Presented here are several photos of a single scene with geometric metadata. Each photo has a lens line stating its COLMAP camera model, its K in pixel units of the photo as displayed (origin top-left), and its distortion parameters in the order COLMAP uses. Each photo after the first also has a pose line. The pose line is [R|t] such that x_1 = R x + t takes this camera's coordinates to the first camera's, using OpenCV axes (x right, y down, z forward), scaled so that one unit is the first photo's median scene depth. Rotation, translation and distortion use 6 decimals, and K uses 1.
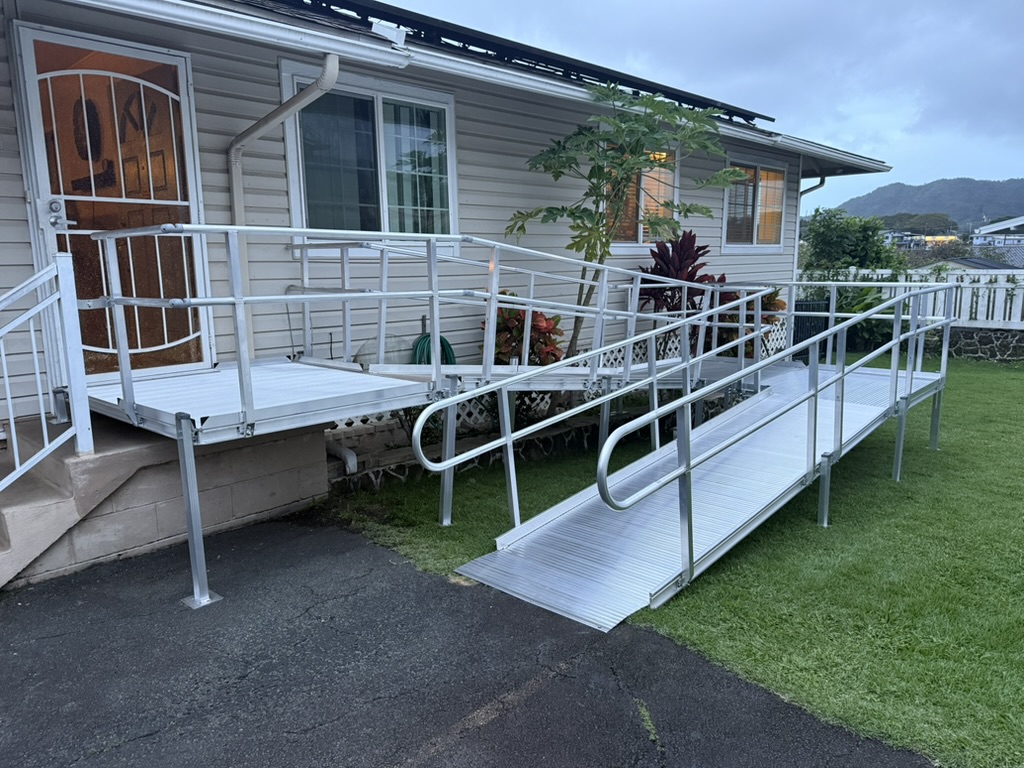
lens RADIAL K [[727.2, 0, 521.0], [0, 727.2, 382.6], [0, 0, 1]] dist [0.024944, -0.044701]
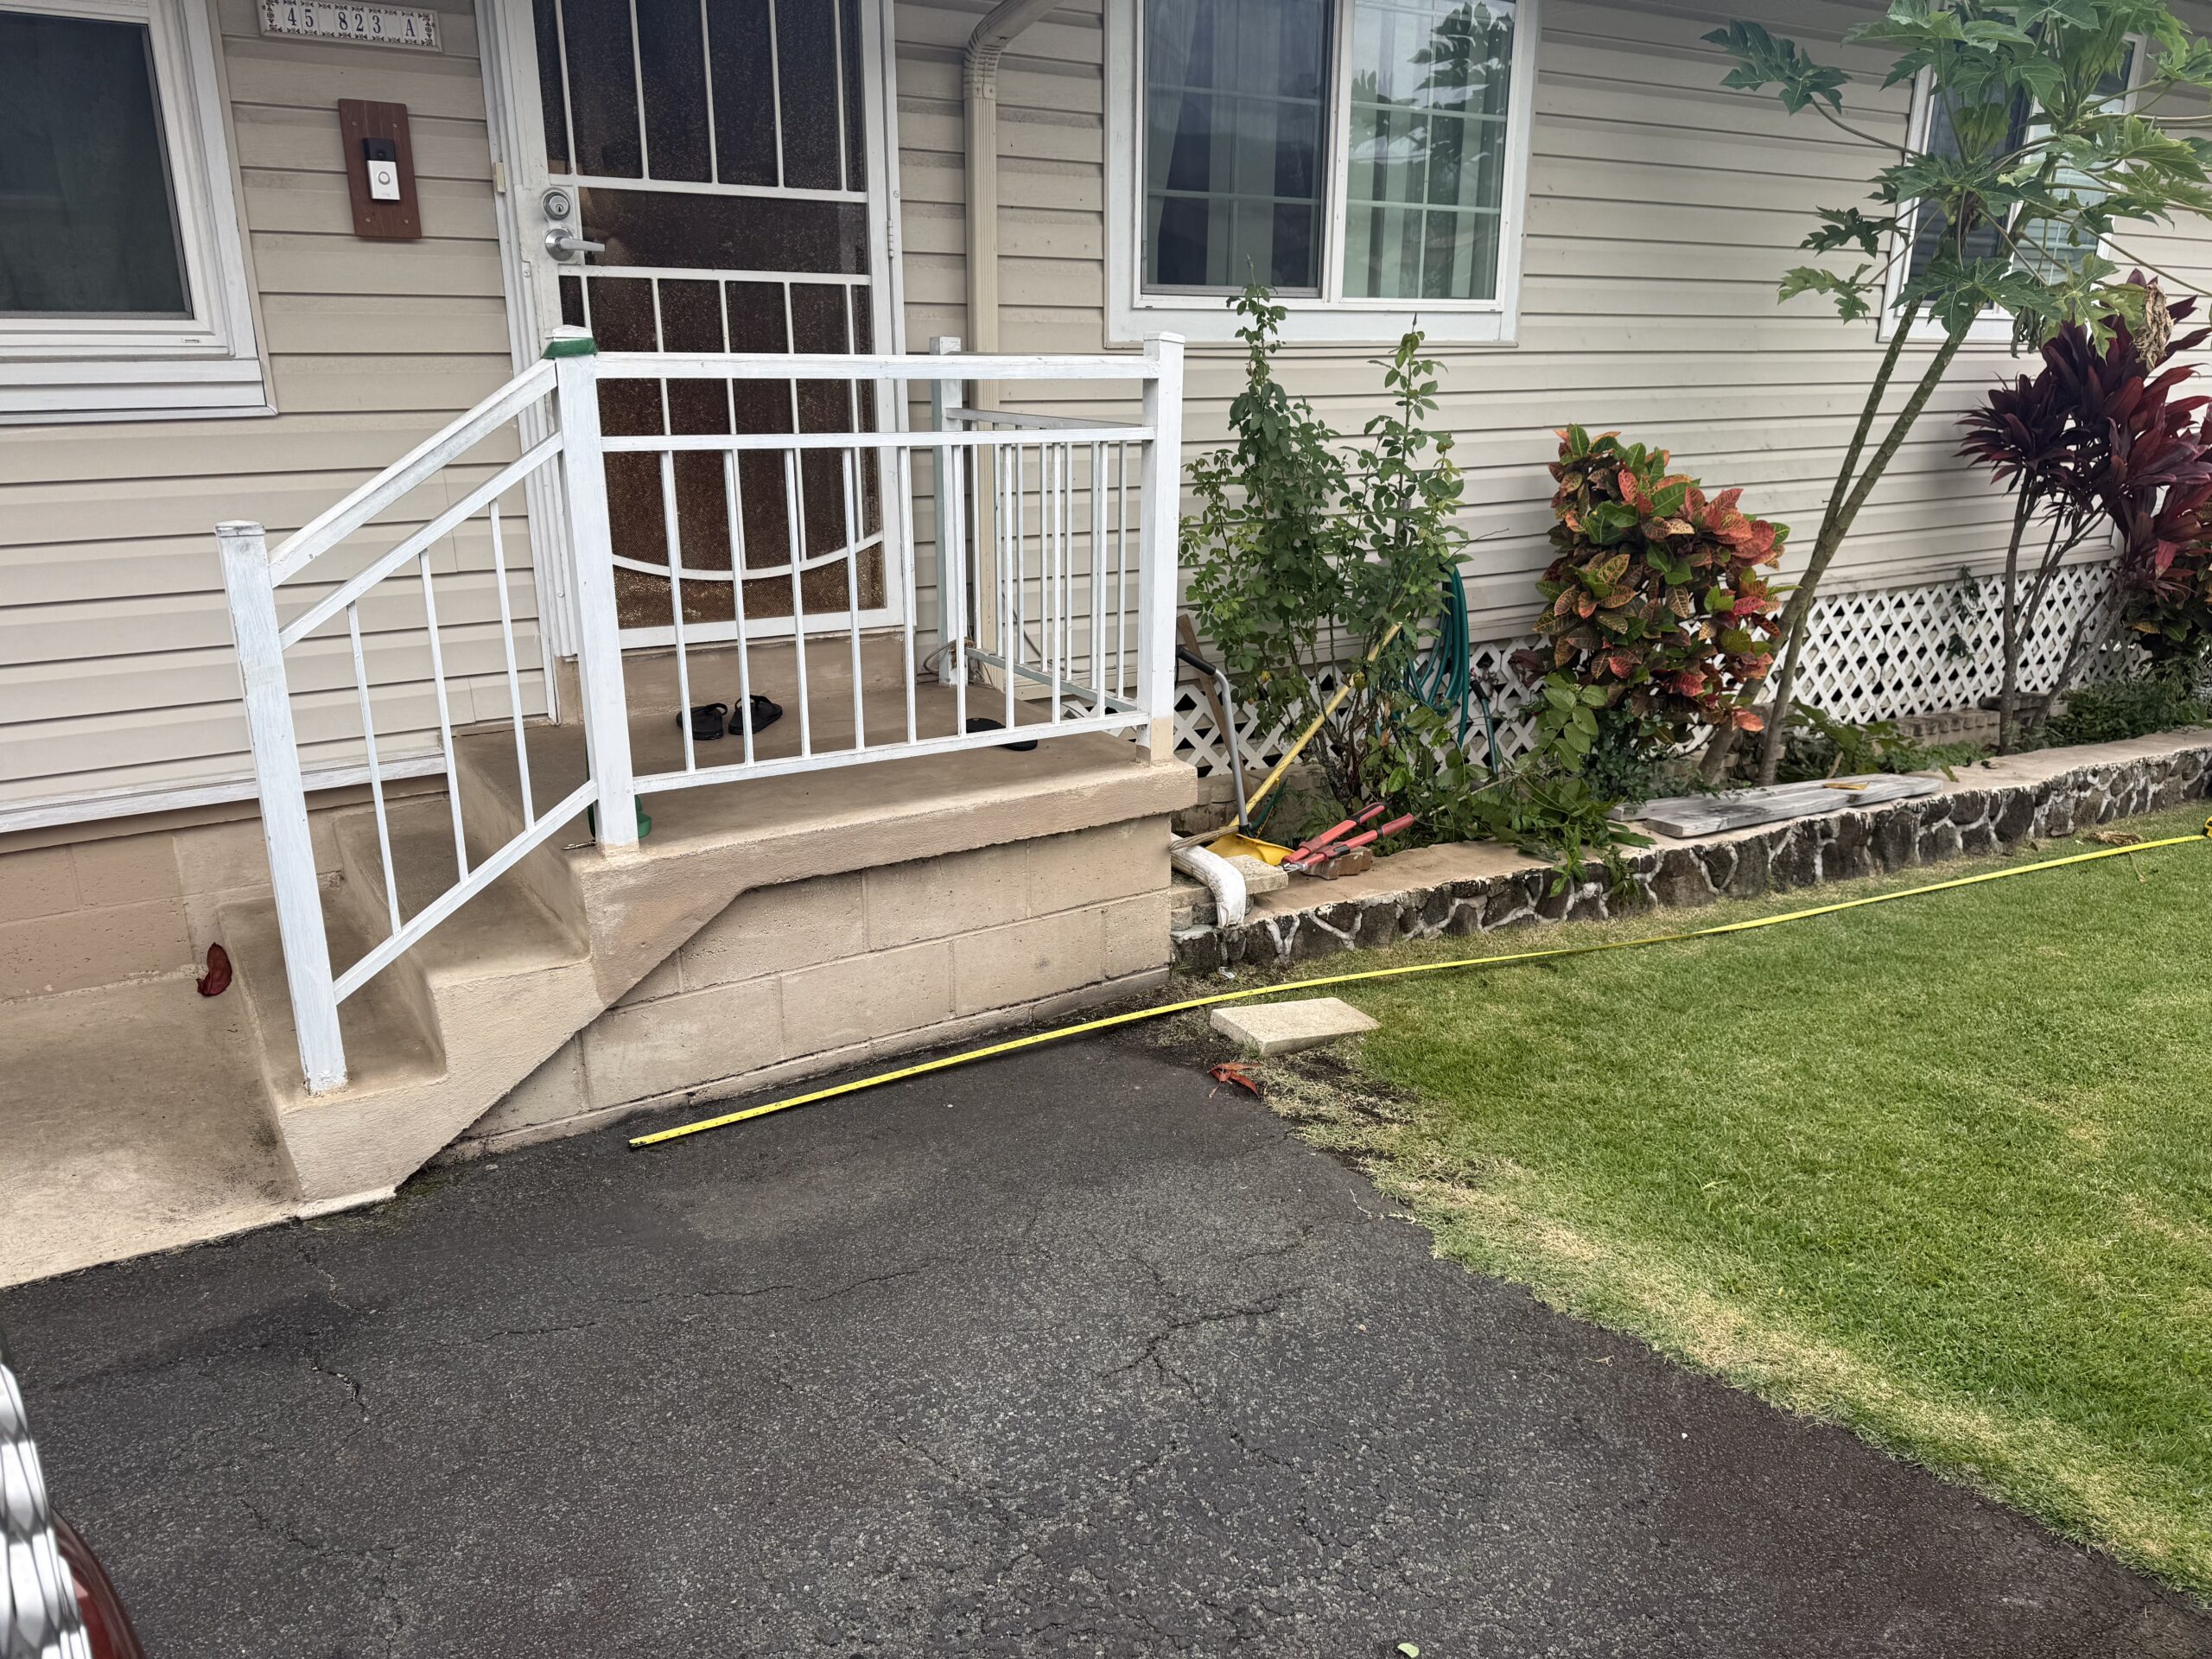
lens RADIAL K [[1570.8, 0, 1099.2], [0, 1570.8, 832.9], [0, 0, 1]] dist [0.024944, -0.044701]
pose [[0.966791, 0.090091, -0.239164, -0.137162], [-0.056854, 0.988173, 0.142412, -0.049231], [0.249165, -0.124086, 0.960479, 0.239445]]
